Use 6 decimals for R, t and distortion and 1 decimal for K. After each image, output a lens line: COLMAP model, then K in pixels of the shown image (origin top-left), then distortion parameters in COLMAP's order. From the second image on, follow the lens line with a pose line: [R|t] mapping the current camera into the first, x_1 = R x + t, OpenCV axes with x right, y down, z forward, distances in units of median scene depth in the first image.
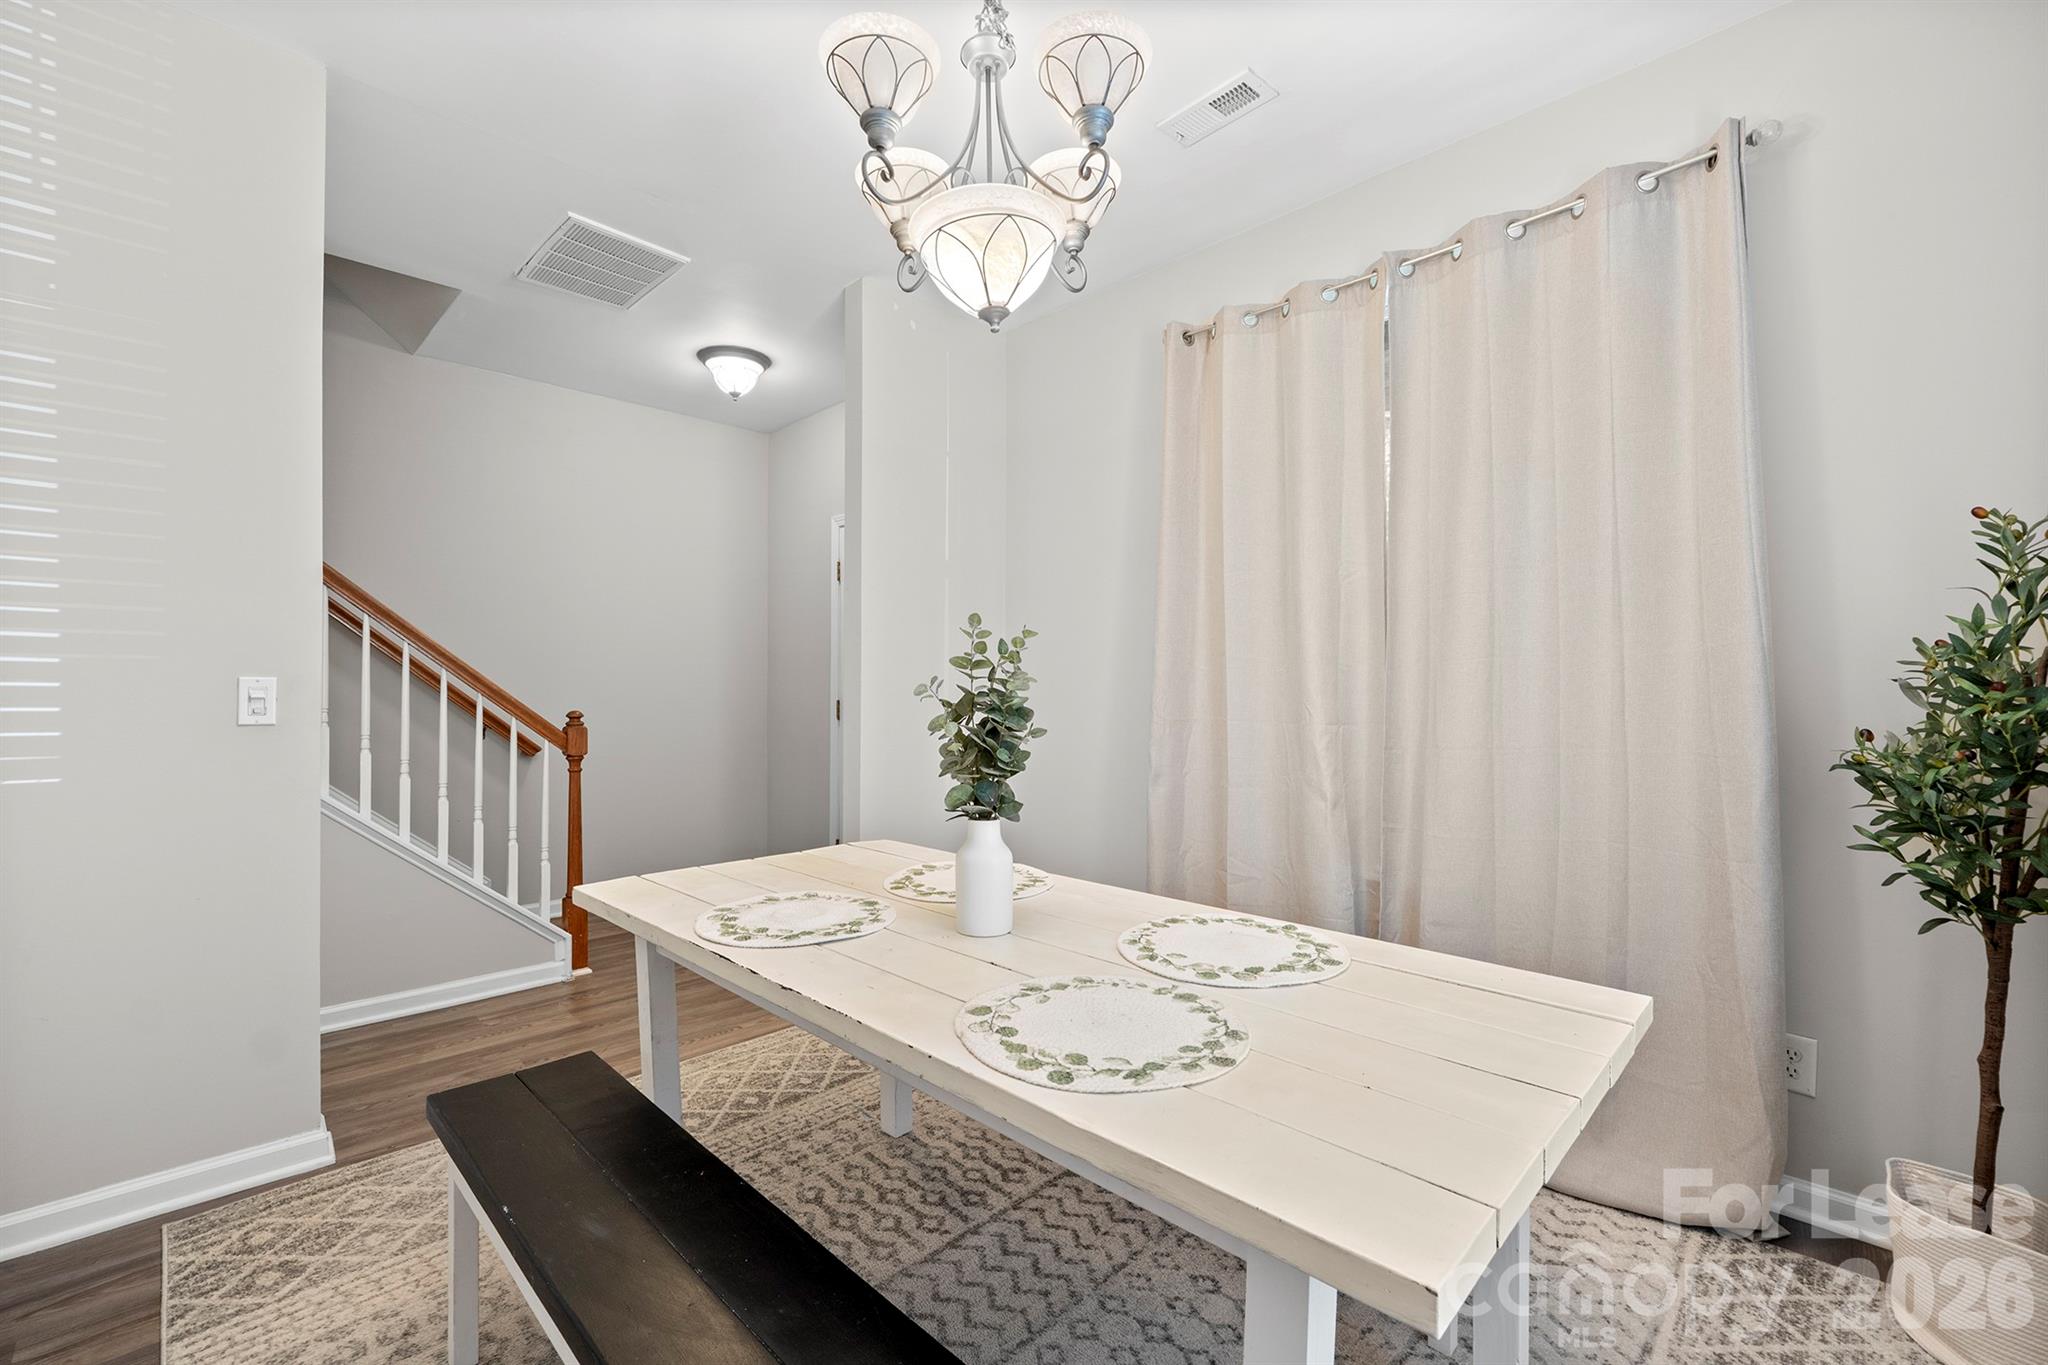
lens RADIAL K [[857.5, 0, 1021.6], [0, 857.5, 672.4], [0, 0, 1]] dist [-0.005344, -0.000210]
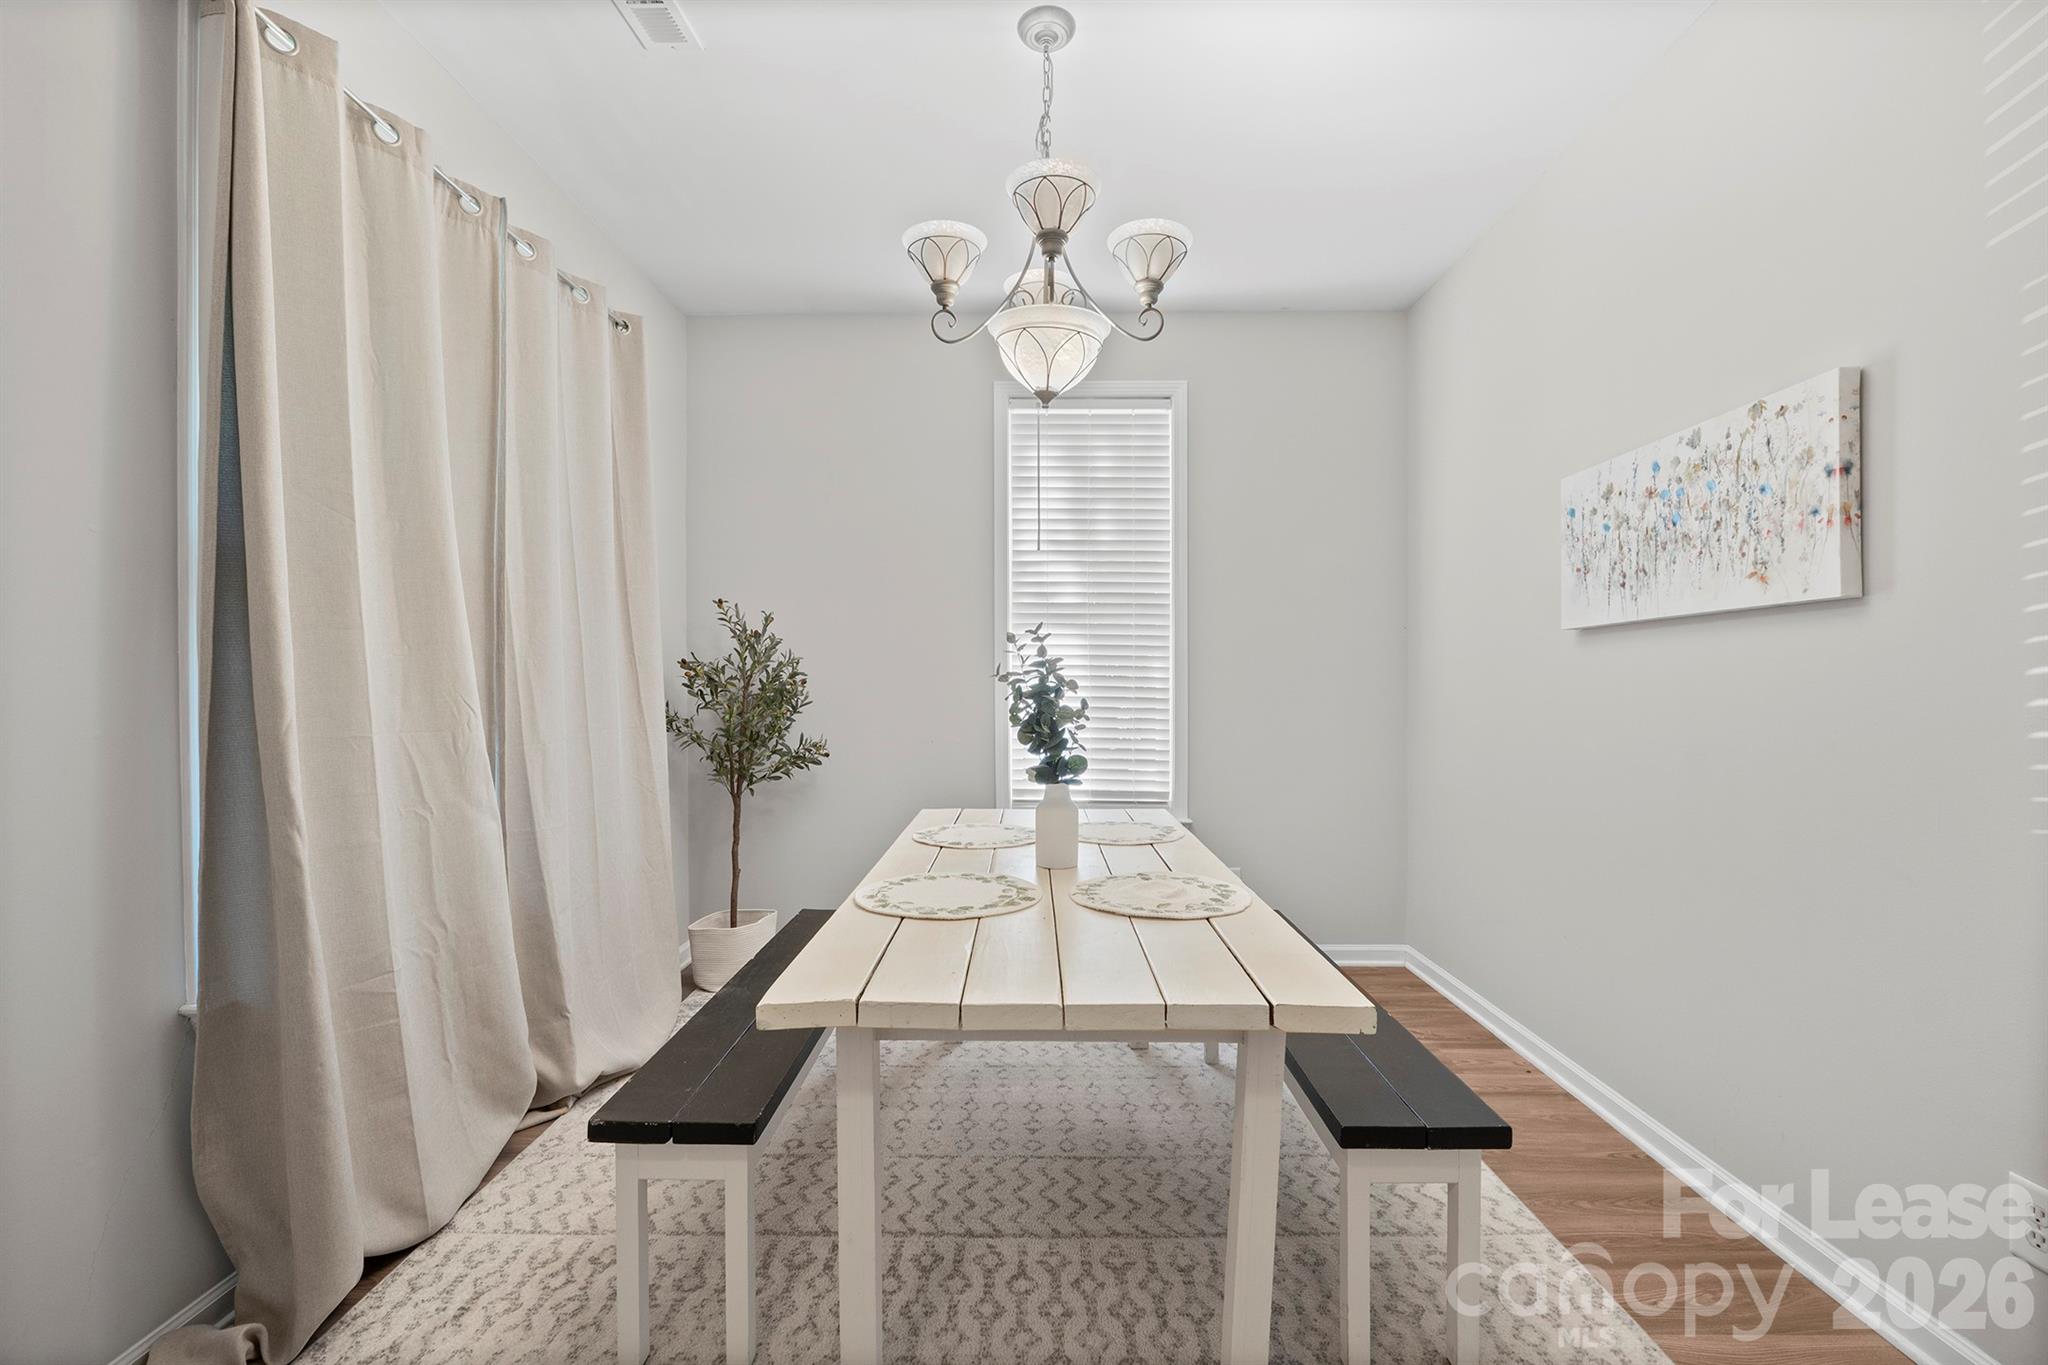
lens RADIAL K [[863.8, 0, 1021.9], [0, 863.8, 694.5], [0, 0, 1]] dist [-0.006470, -0.000446]
pose [[-0.696479, -0.011267, 0.717489, -0.780038], [-0.015060, 0.999886, 0.001082, 0.028036], [-0.717419, -0.010051, -0.696569, 1.604014]]
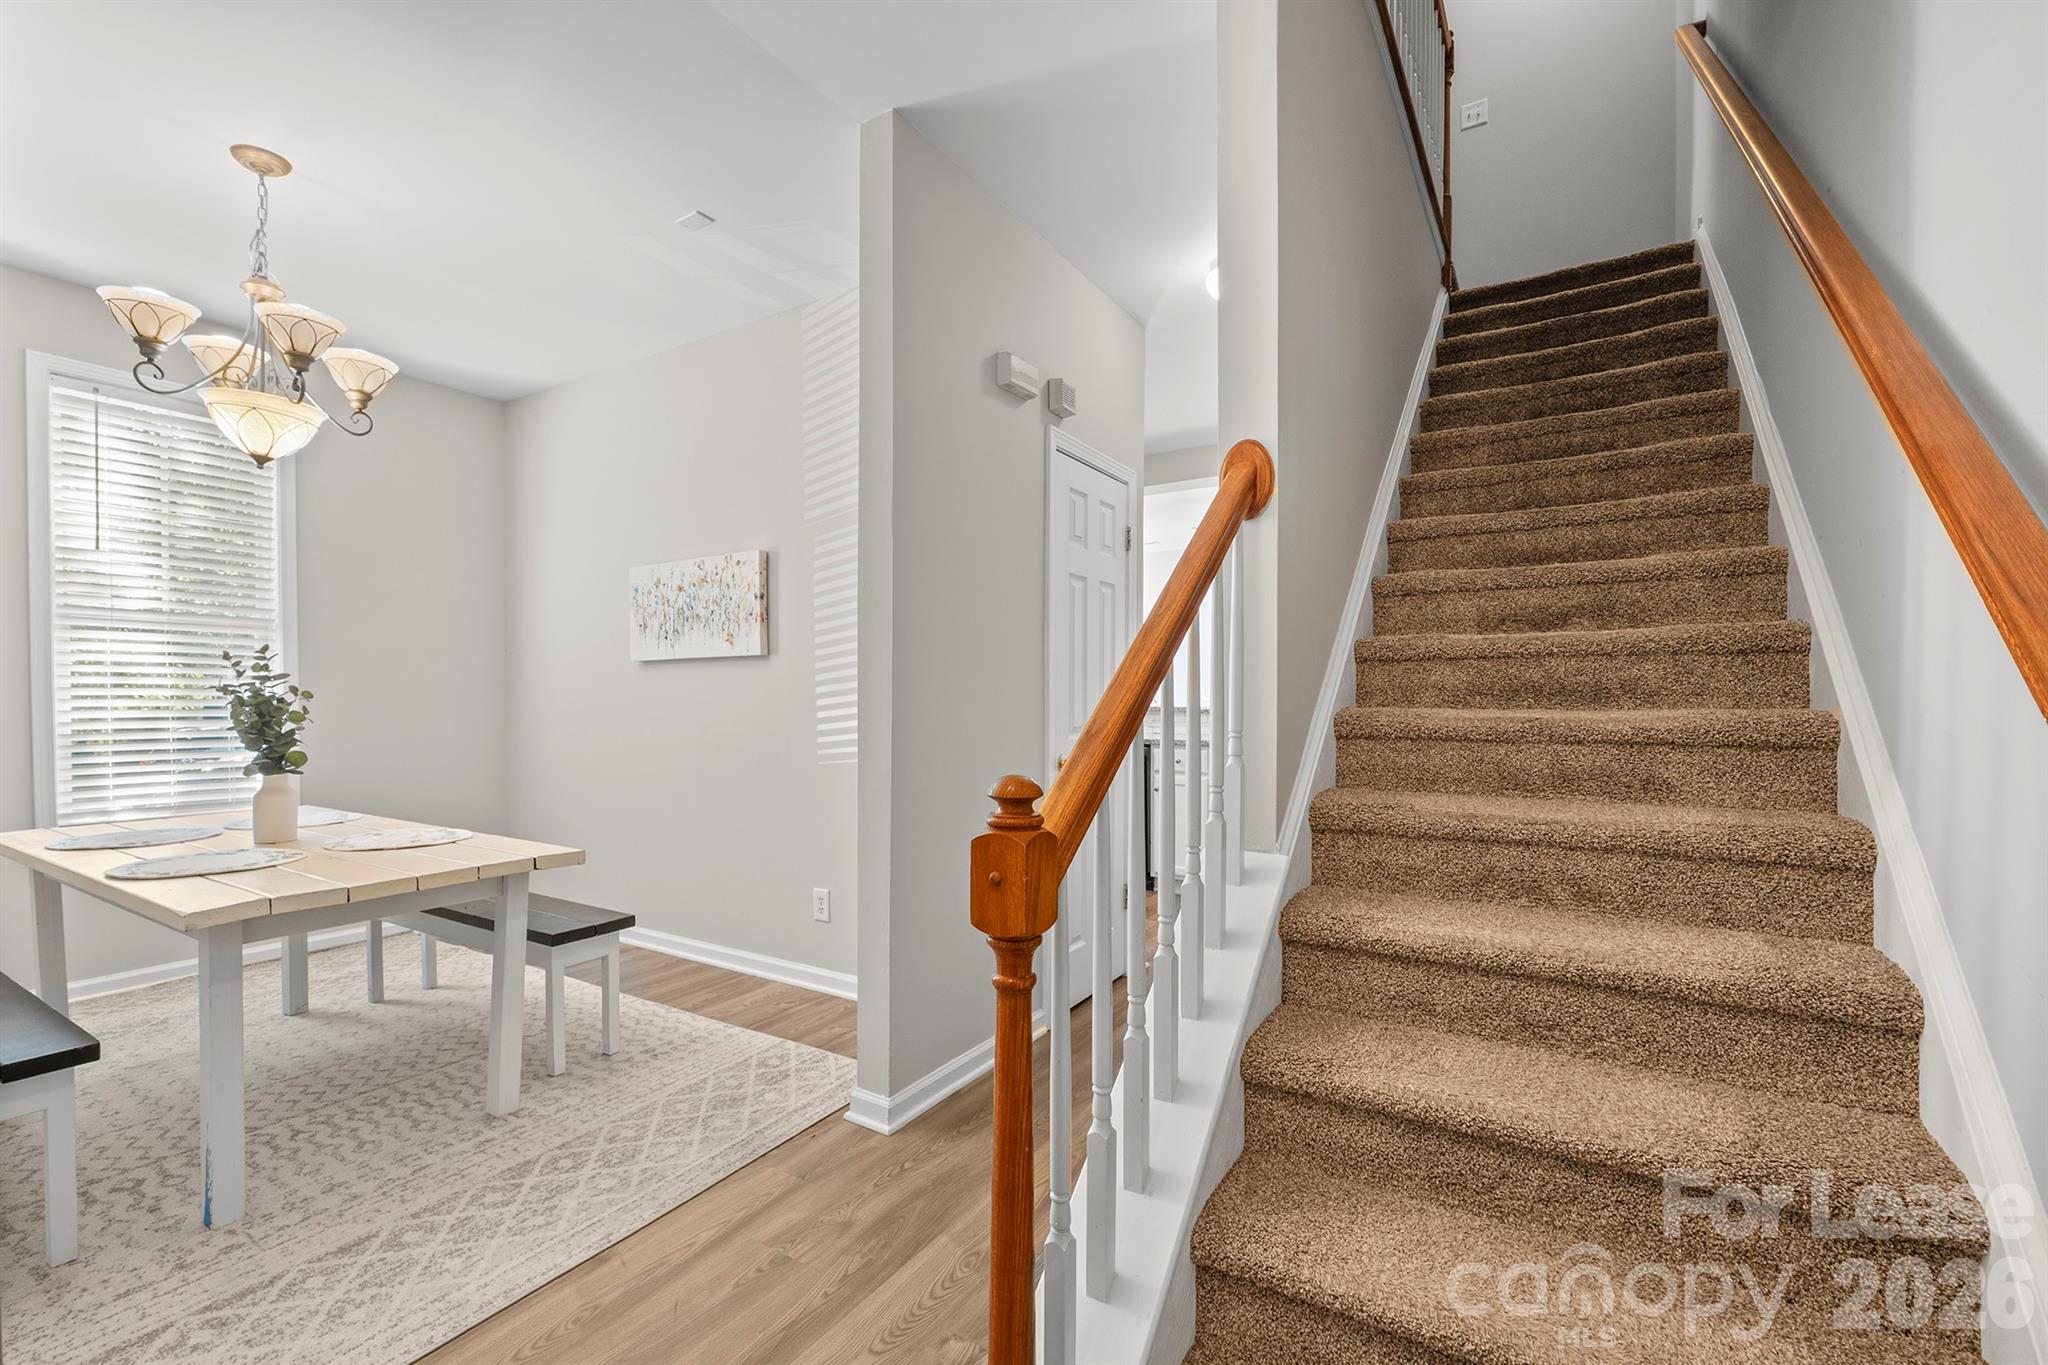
lens RADIAL K [[863.8, 0, 1021.9], [0, 863.8, 694.5], [0, 0, 1]] dist [-0.006470, -0.000446]
pose [[-0.971436, -0.001983, -0.237293, -0.842025], [0.002731, 0.999805, -0.019536, 0.044279], [0.237285, -0.019626, -0.971242, 2.395756]]
